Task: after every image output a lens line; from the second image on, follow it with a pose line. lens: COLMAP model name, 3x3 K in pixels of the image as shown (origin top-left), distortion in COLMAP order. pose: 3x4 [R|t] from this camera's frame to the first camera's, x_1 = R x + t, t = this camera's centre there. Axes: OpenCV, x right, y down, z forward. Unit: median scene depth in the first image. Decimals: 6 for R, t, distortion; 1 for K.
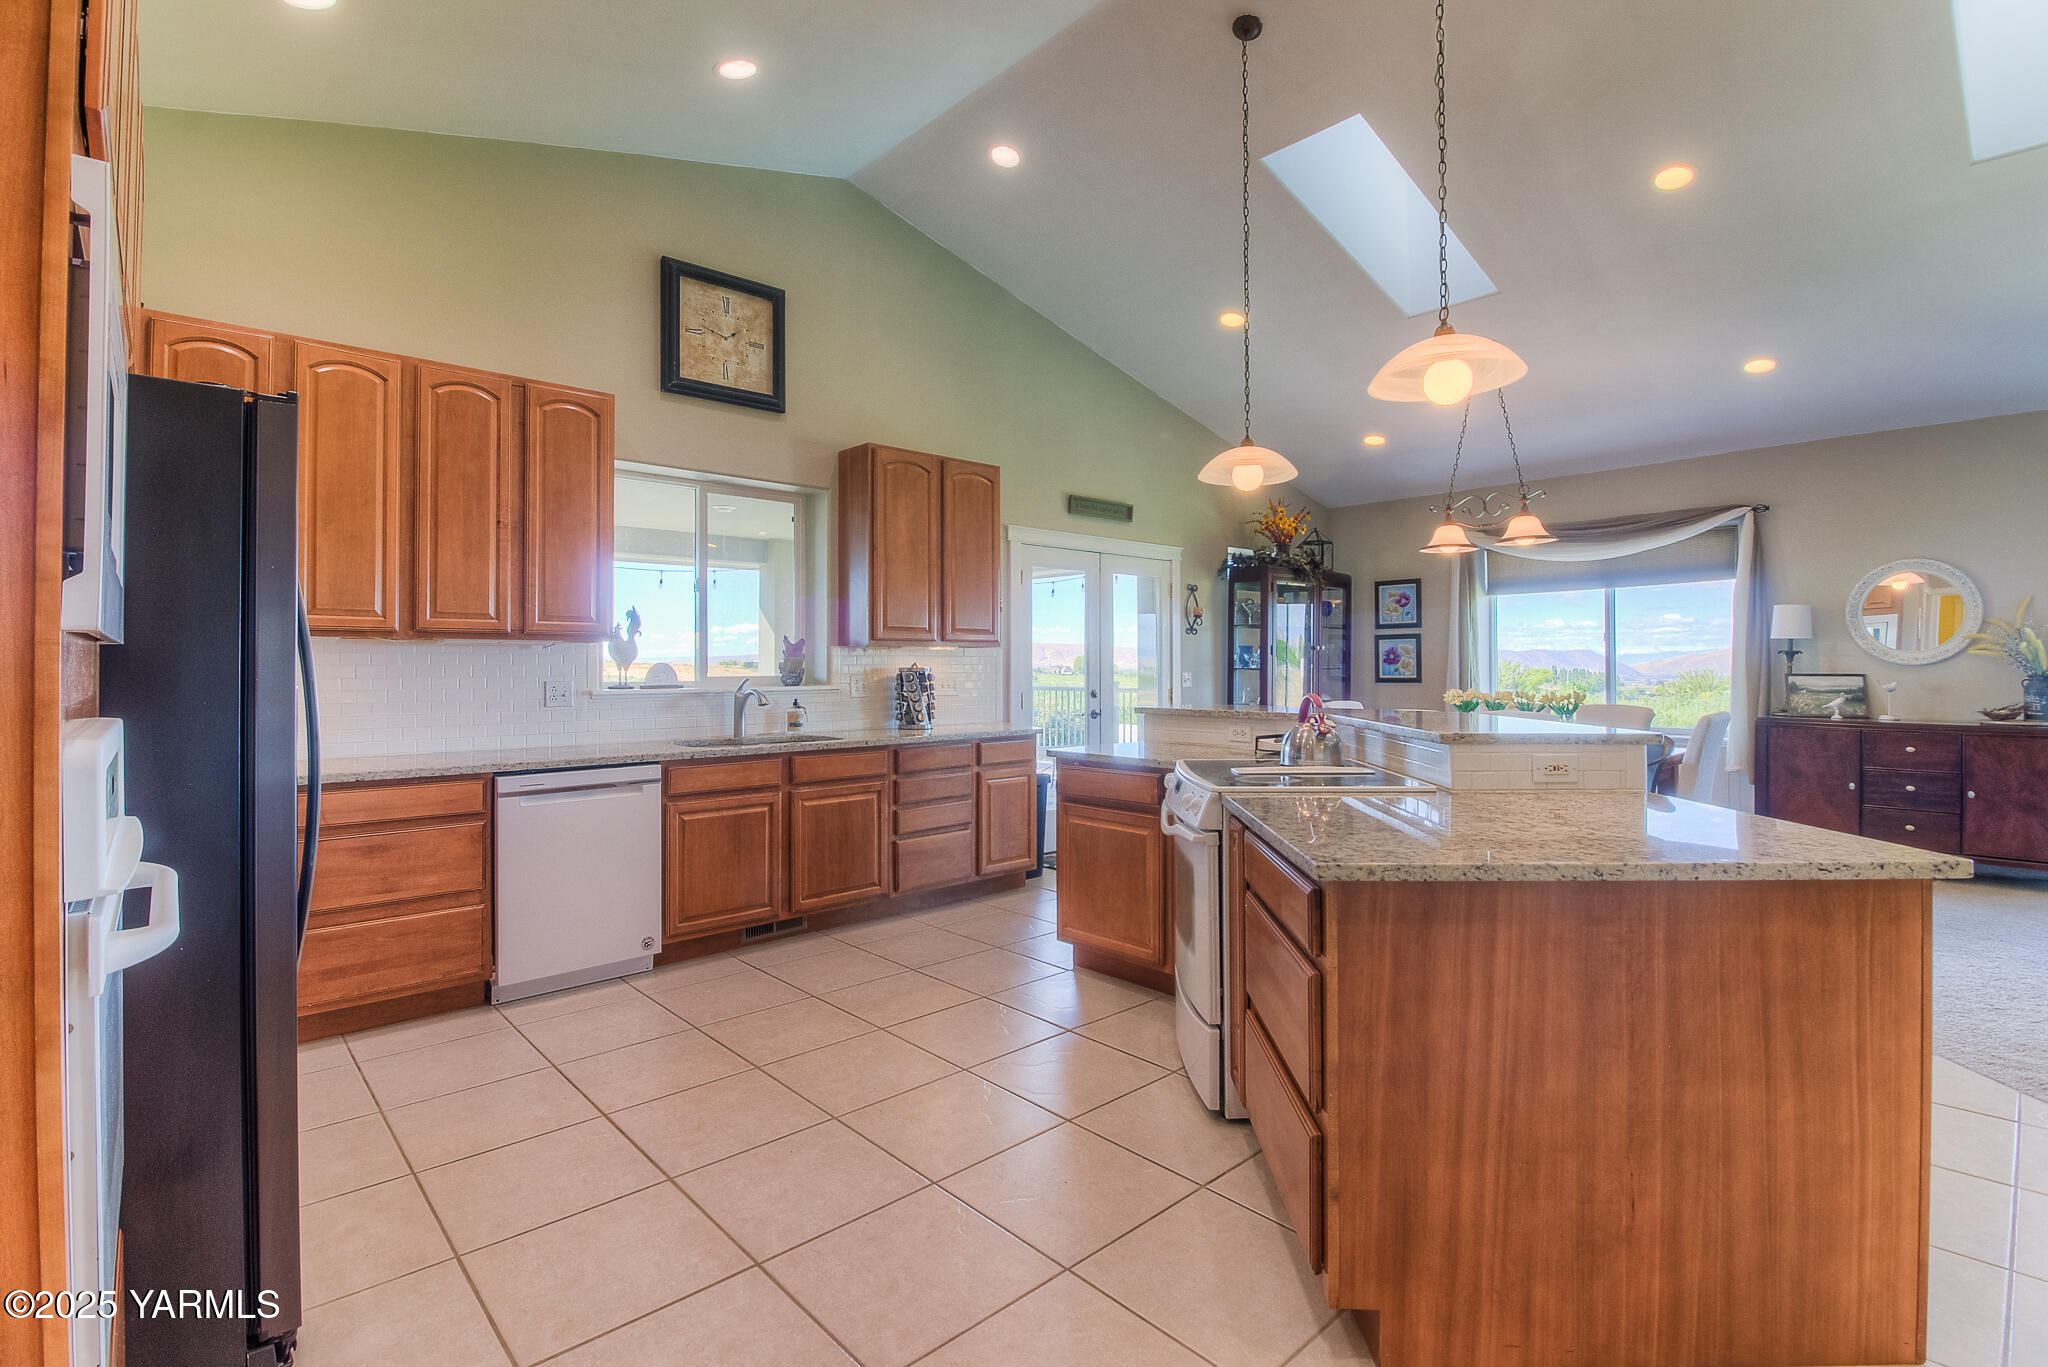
lens RADIAL K [[955.4, 0, 1012.6], [0, 955.4, 672.9], [0, 0, 1]] dist [-0.003864, -0.009694]
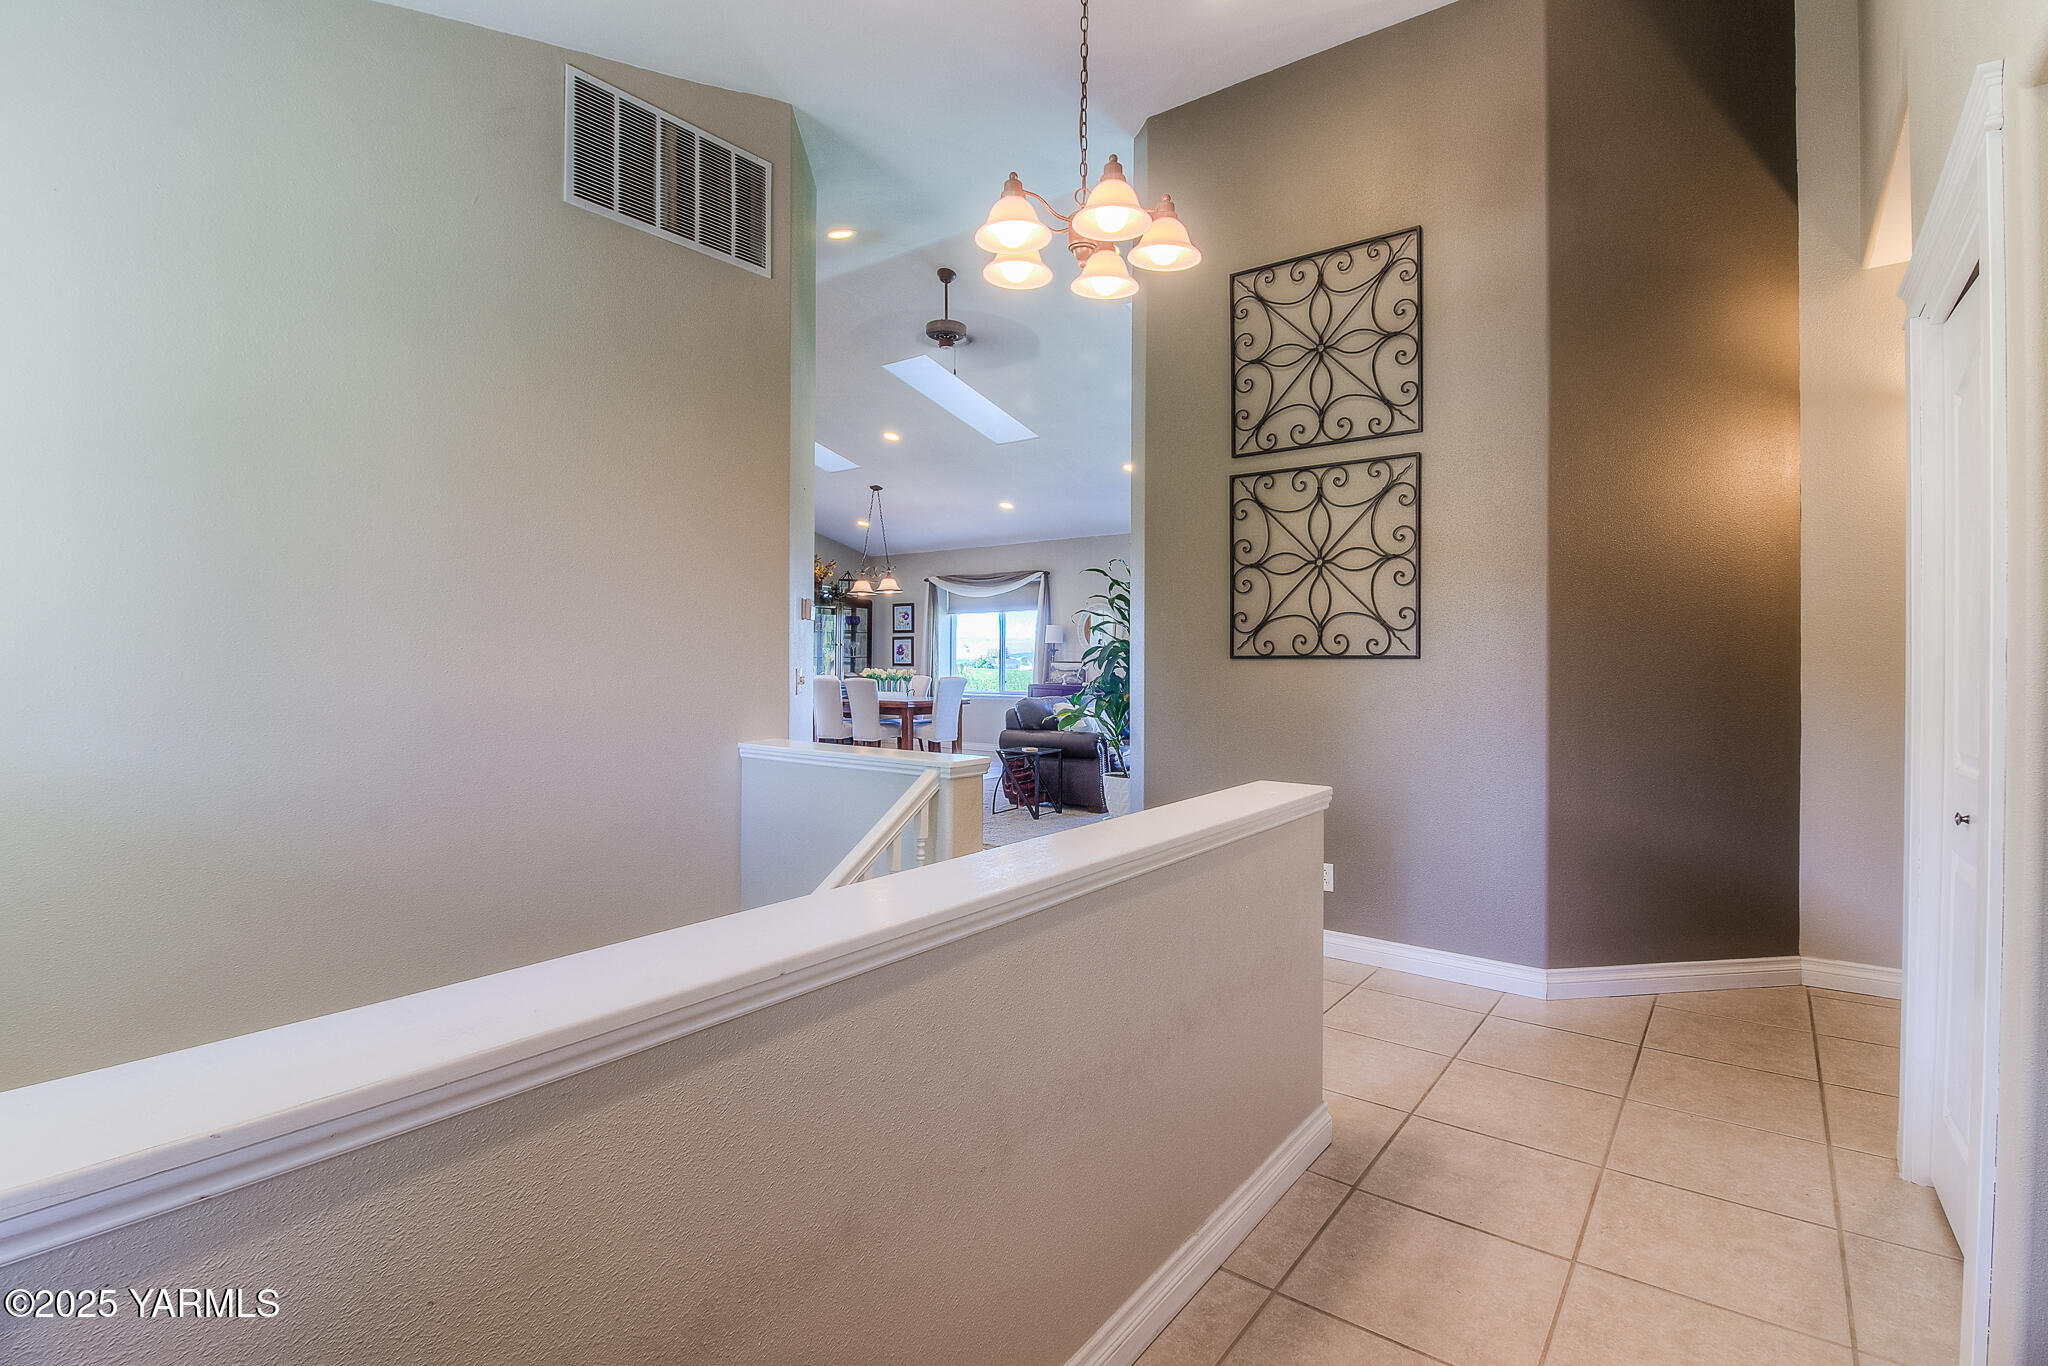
lens RADIAL K [[955.4, 0, 1023.9], [0, 955.4, 663.6], [0, 0, 1]] dist [-0.003864, -0.009694]
pose [[0.983510, 0.008904, 0.180634, 0.508570], [-0.009178, 0.999958, 0.000682, 0.004308], [-0.180620, -0.002328, 0.983550, -1.039413]]
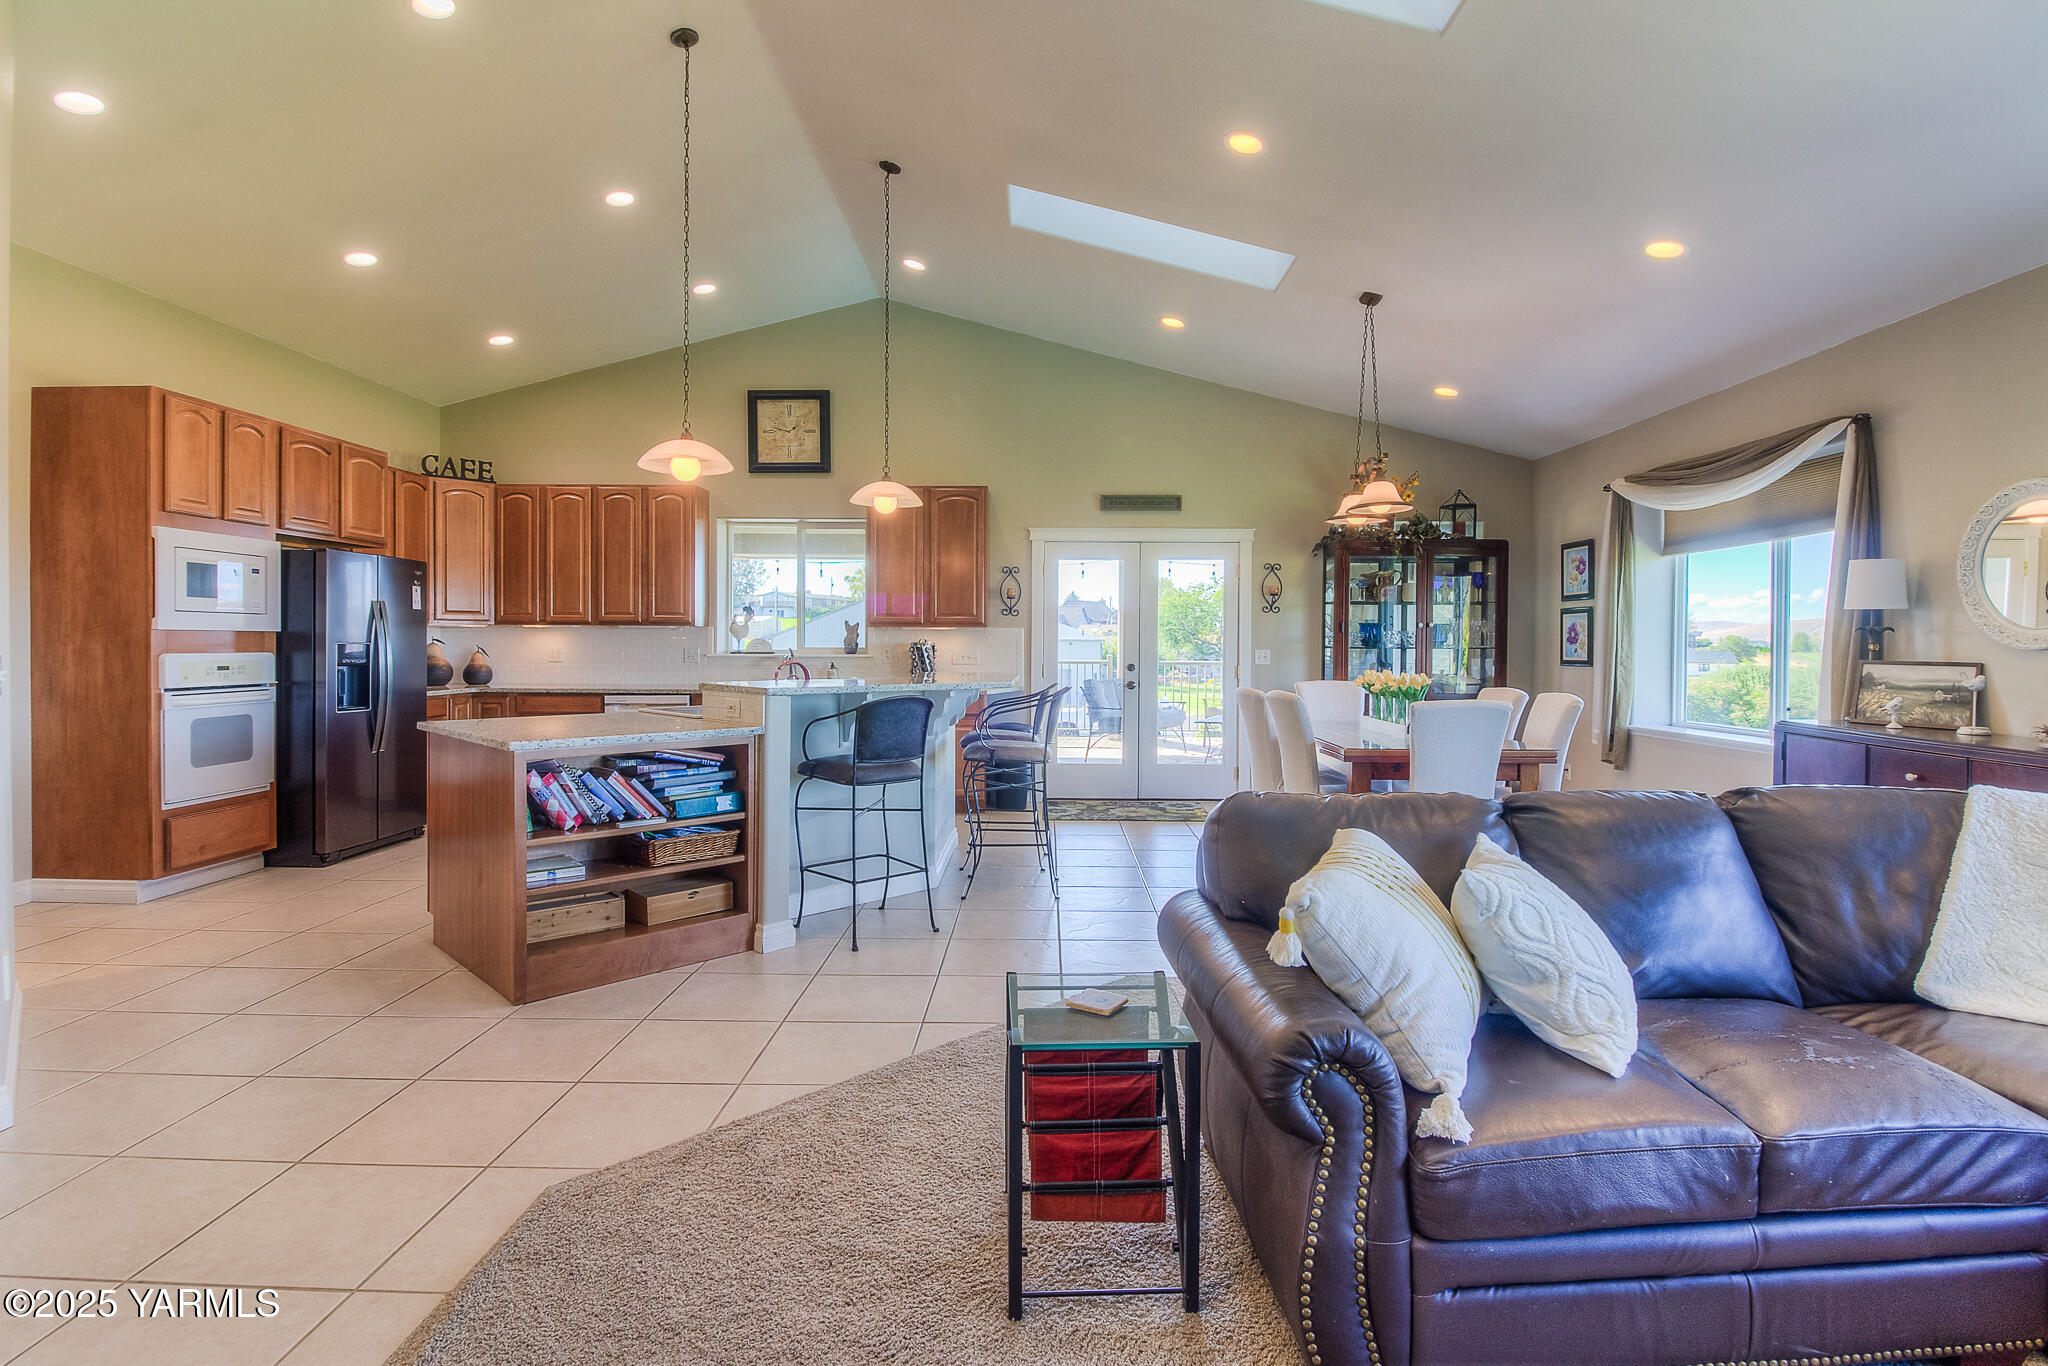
lens RADIAL K [[955.4, 0, 1034.5], [0, 955.4, 691.5], [0, 0, 1]] dist [-0.003864, -0.009694]
pose [[0.735151, 0.043310, -0.676519, 1.015292], [-0.011484, 0.998610, 0.051450, -0.007186], [0.677806, -0.030054, 0.734626, 0.097089]]
